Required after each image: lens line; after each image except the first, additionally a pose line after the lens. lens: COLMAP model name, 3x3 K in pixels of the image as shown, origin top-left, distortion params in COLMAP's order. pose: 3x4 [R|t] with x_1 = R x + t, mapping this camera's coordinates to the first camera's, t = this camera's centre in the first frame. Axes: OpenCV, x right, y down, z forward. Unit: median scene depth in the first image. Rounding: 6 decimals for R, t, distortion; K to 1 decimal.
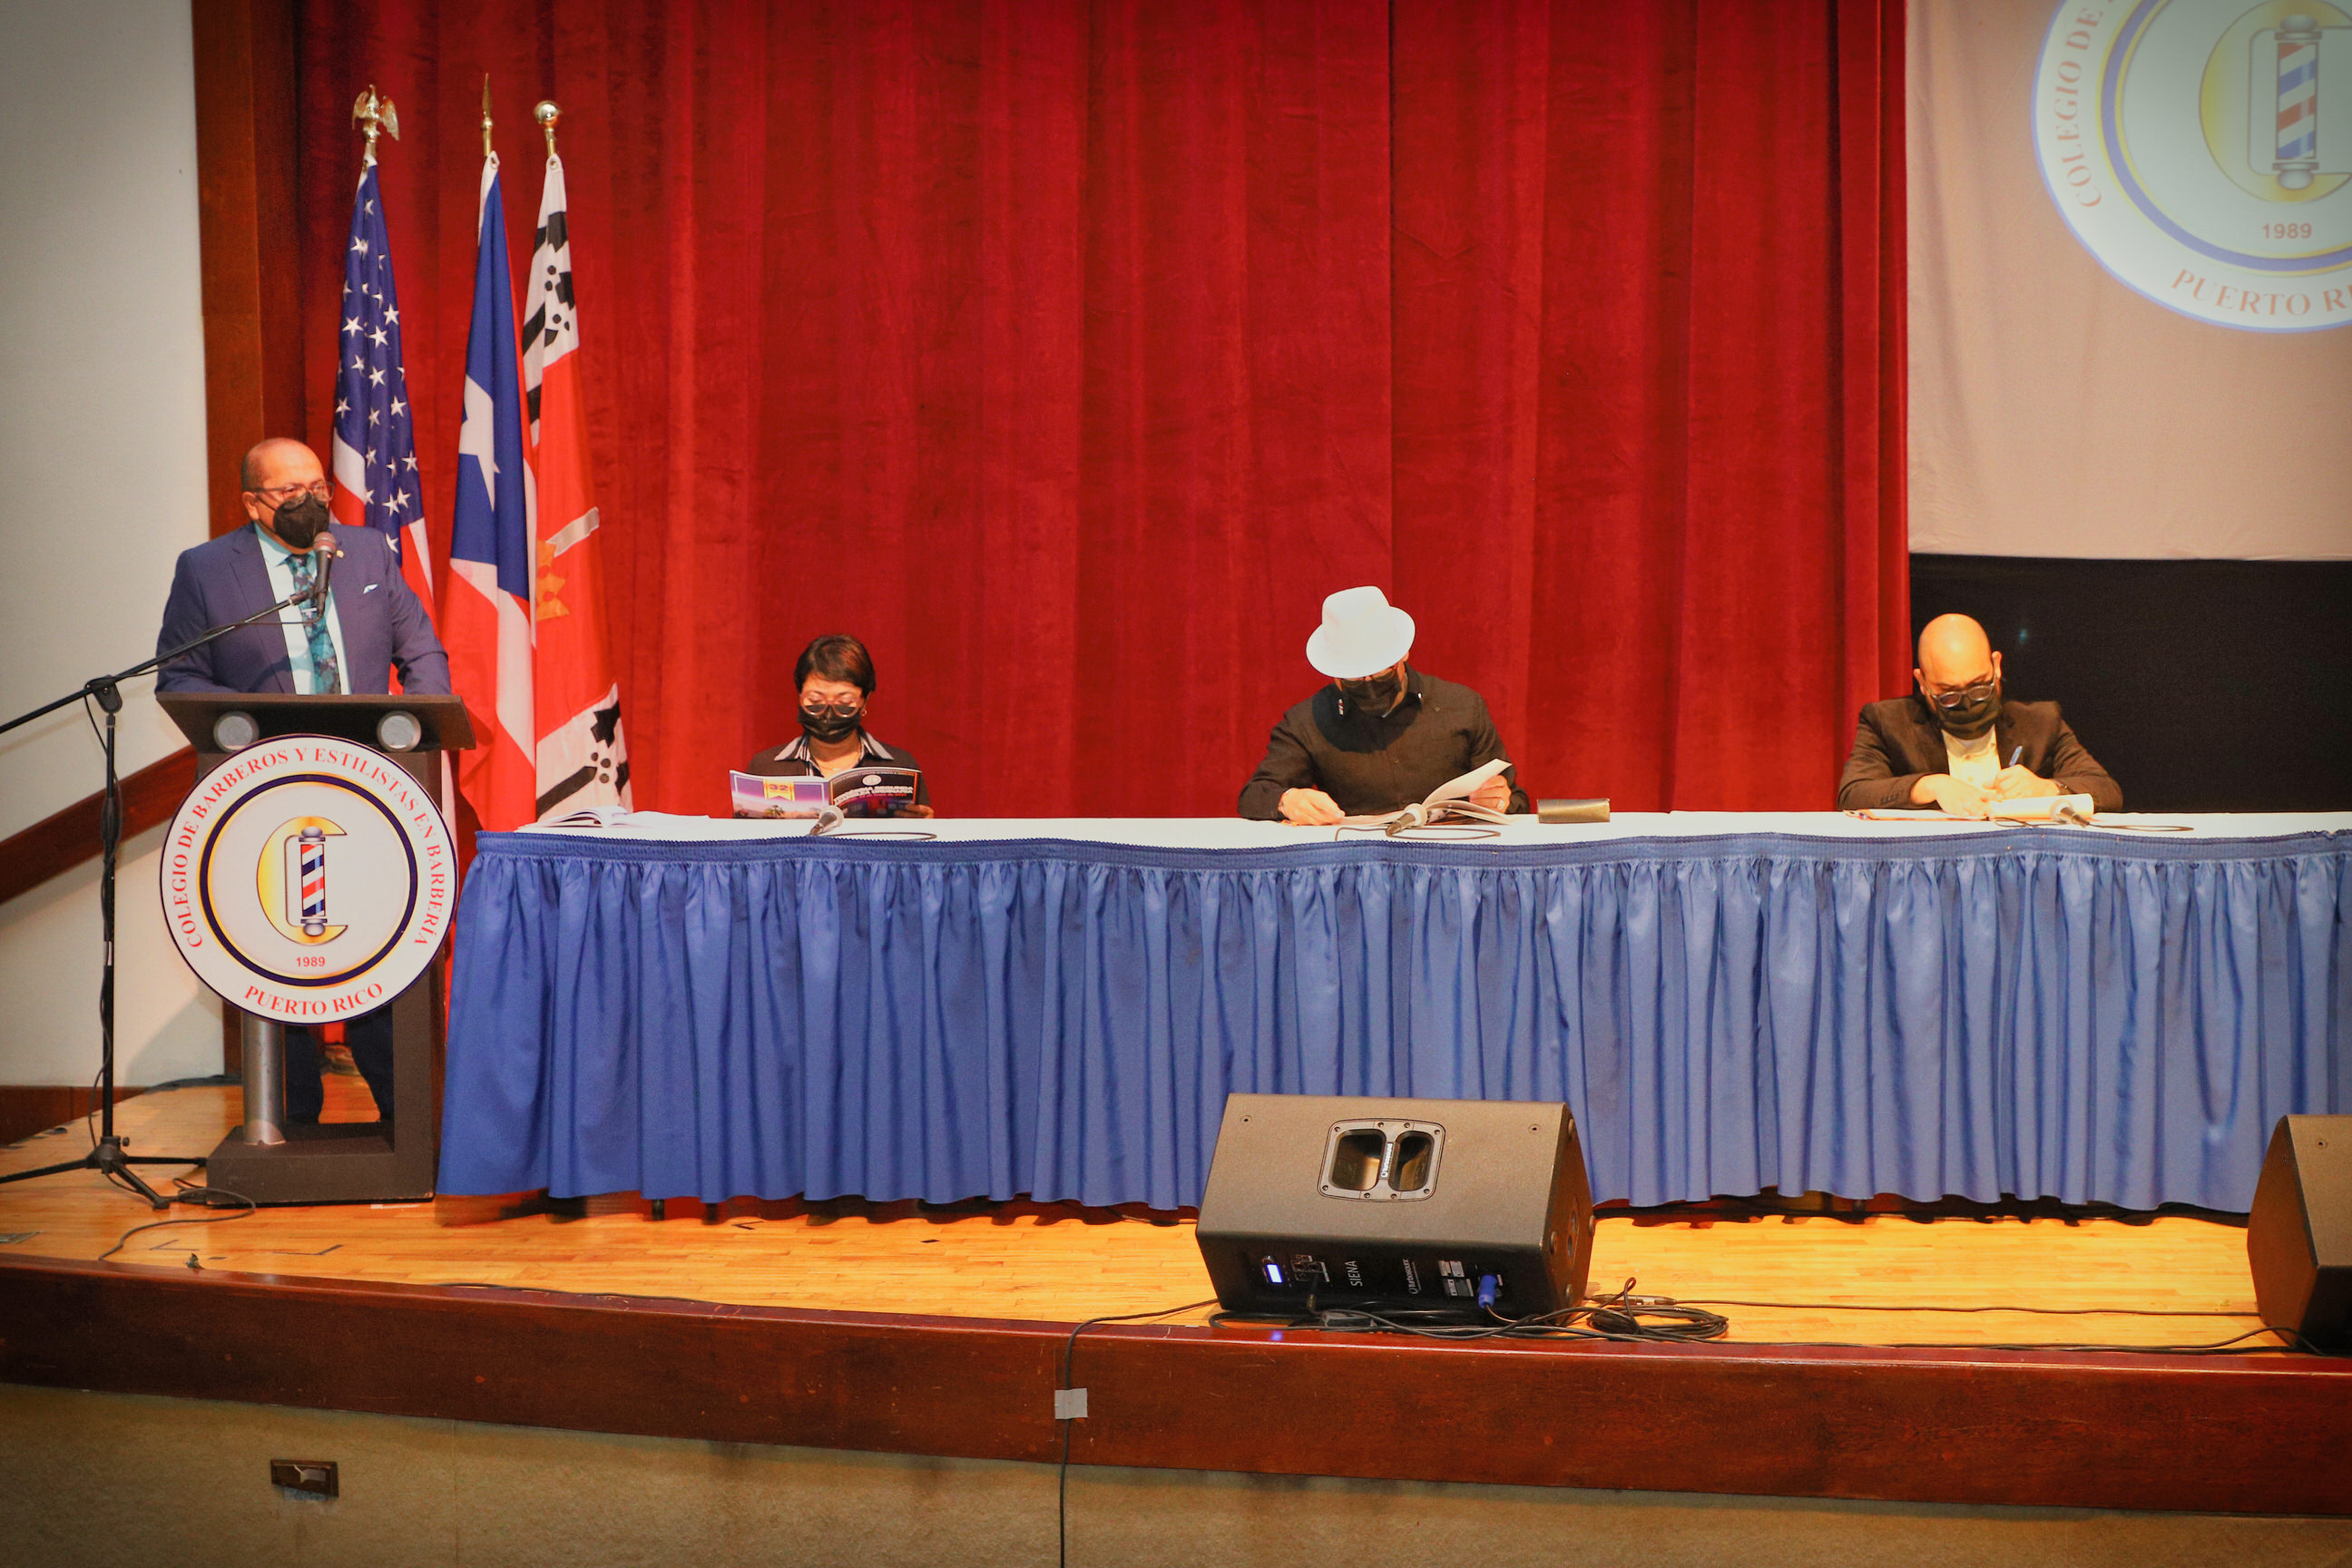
lens RADIAL K [[3744.7, 0, 1195.2], [0, 3744.7, 782.8], [0, 0, 1]] dist [0.030284, 0.000000]
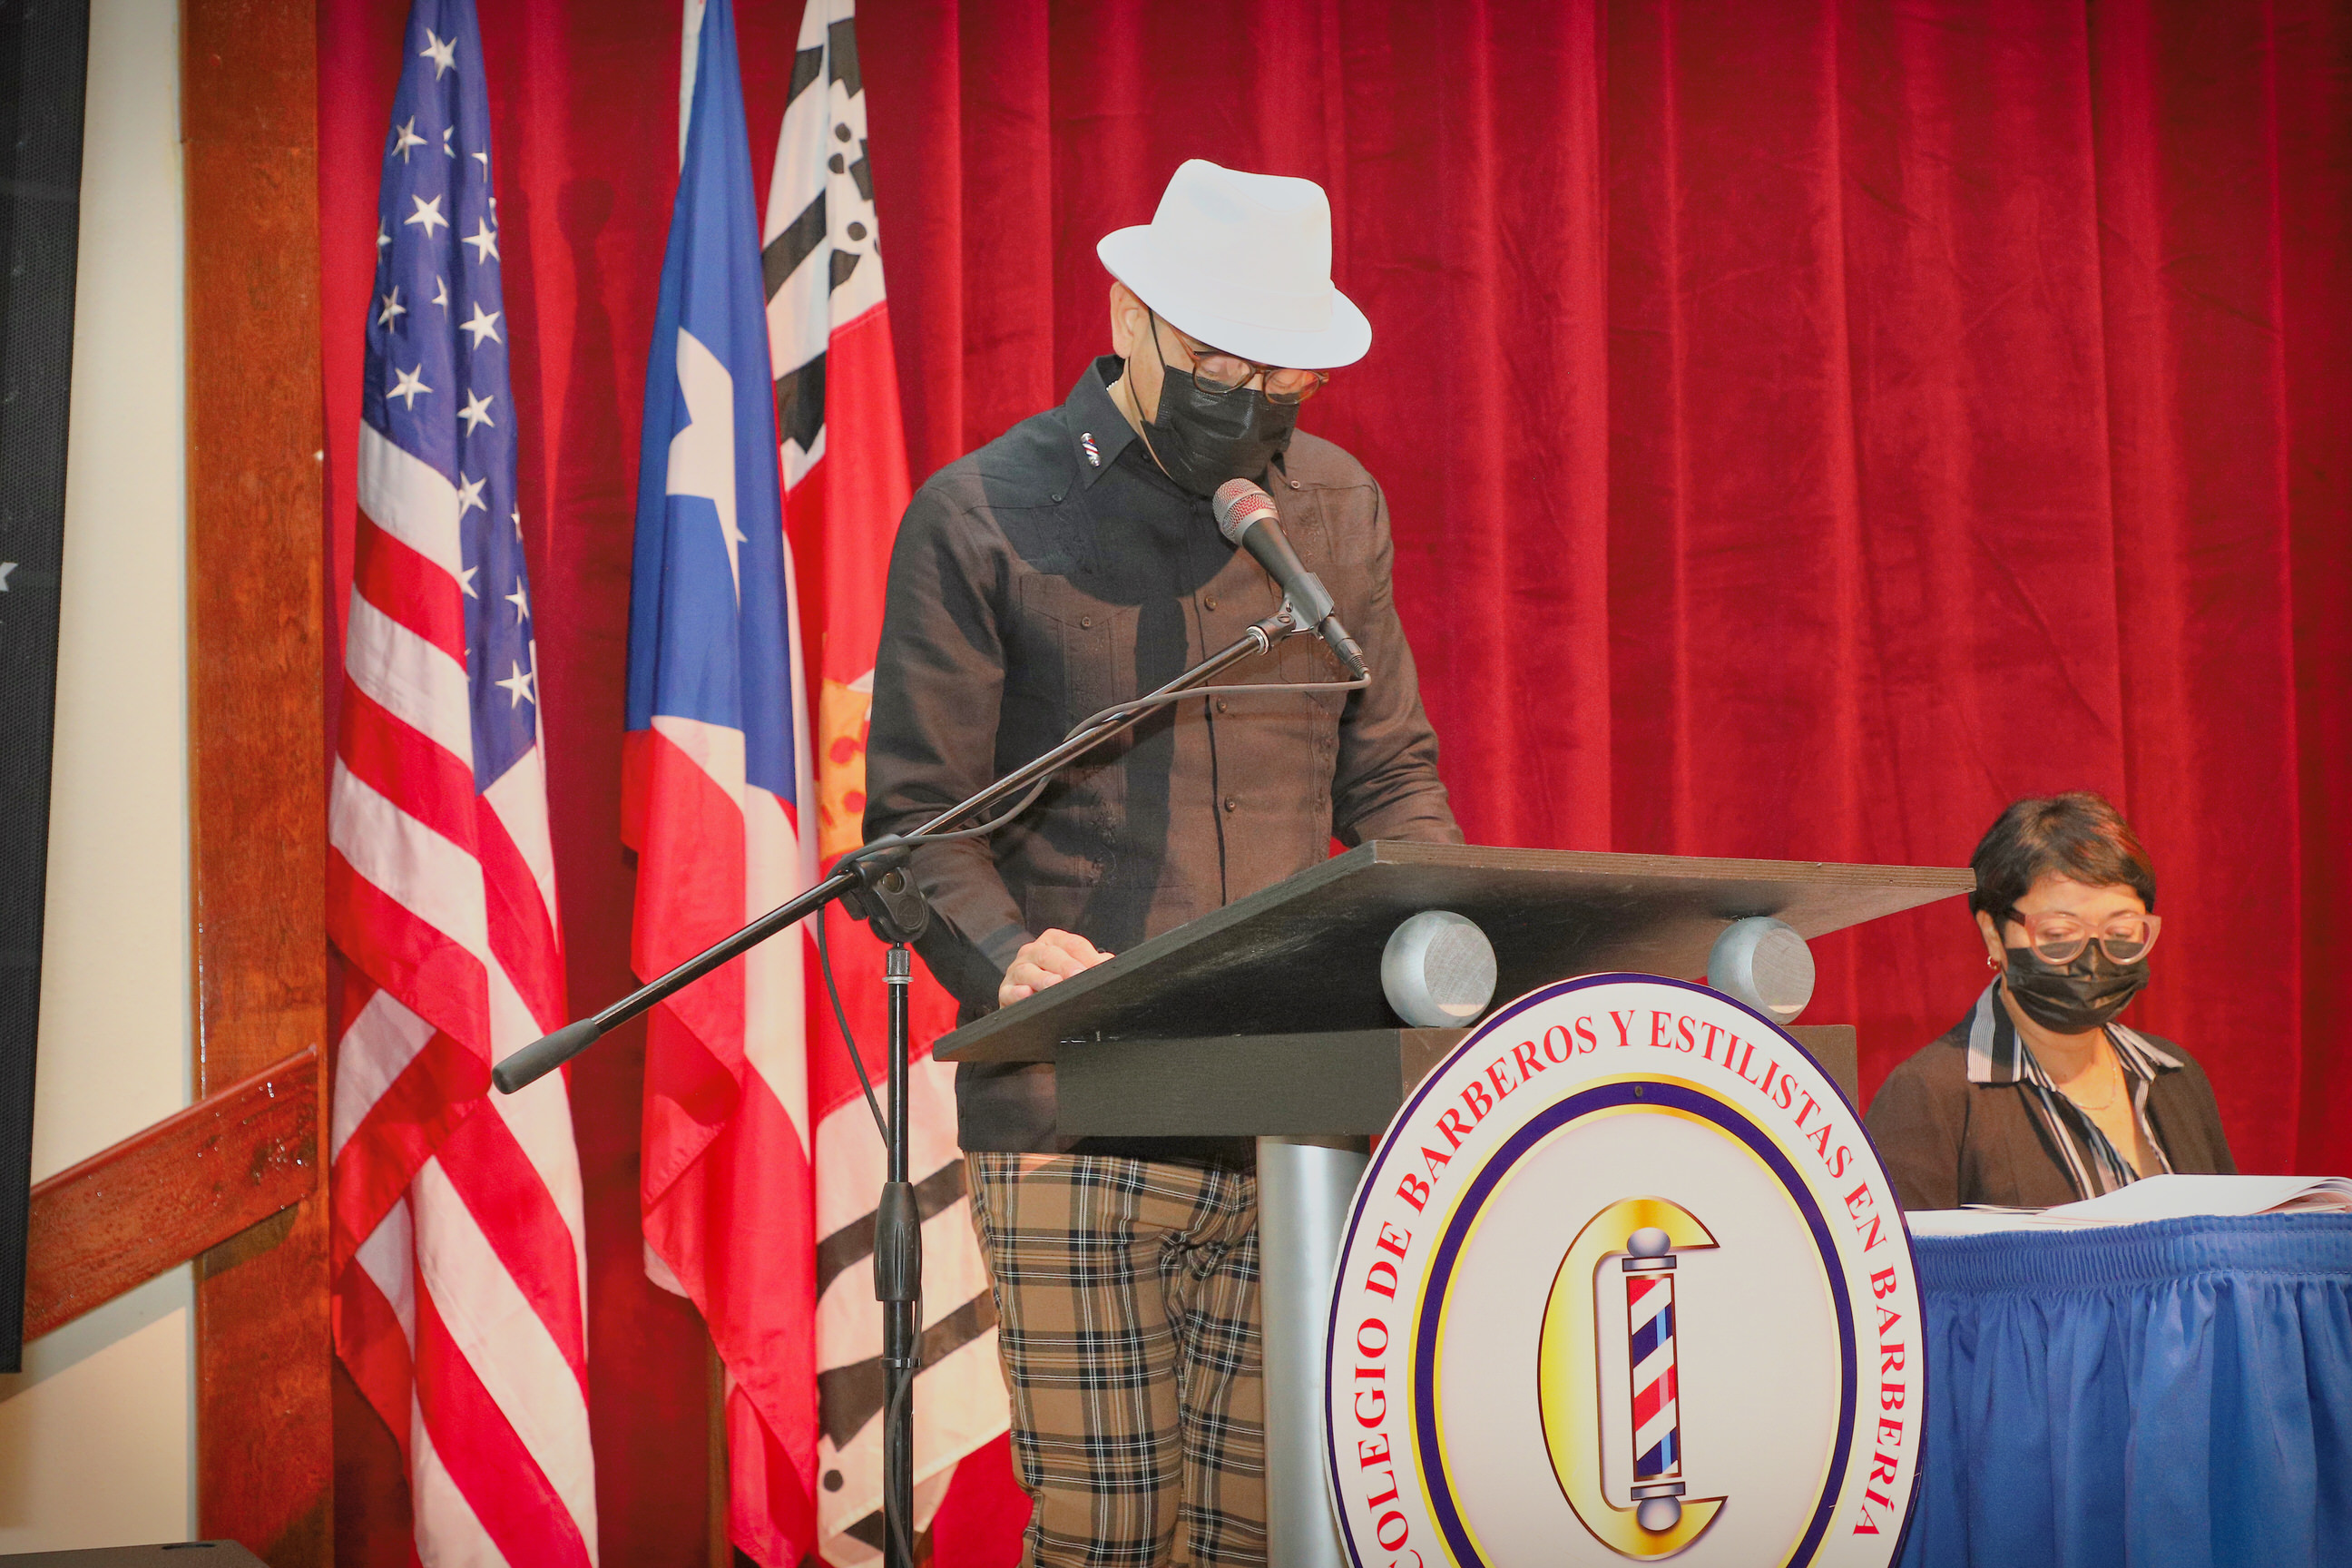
lens RADIAL K [[3931.3, 0, 1175.4], [0, 3931.3, 789.1], [0, 0, 1]] dist [0.002099, 0.000000]
pose [[0.894890, 0.018555, 0.445901, -0.431322], [0.041306, 0.991403, -0.124154, 0.014480], [-0.444371, 0.129523, 0.886430, 0.654052]]
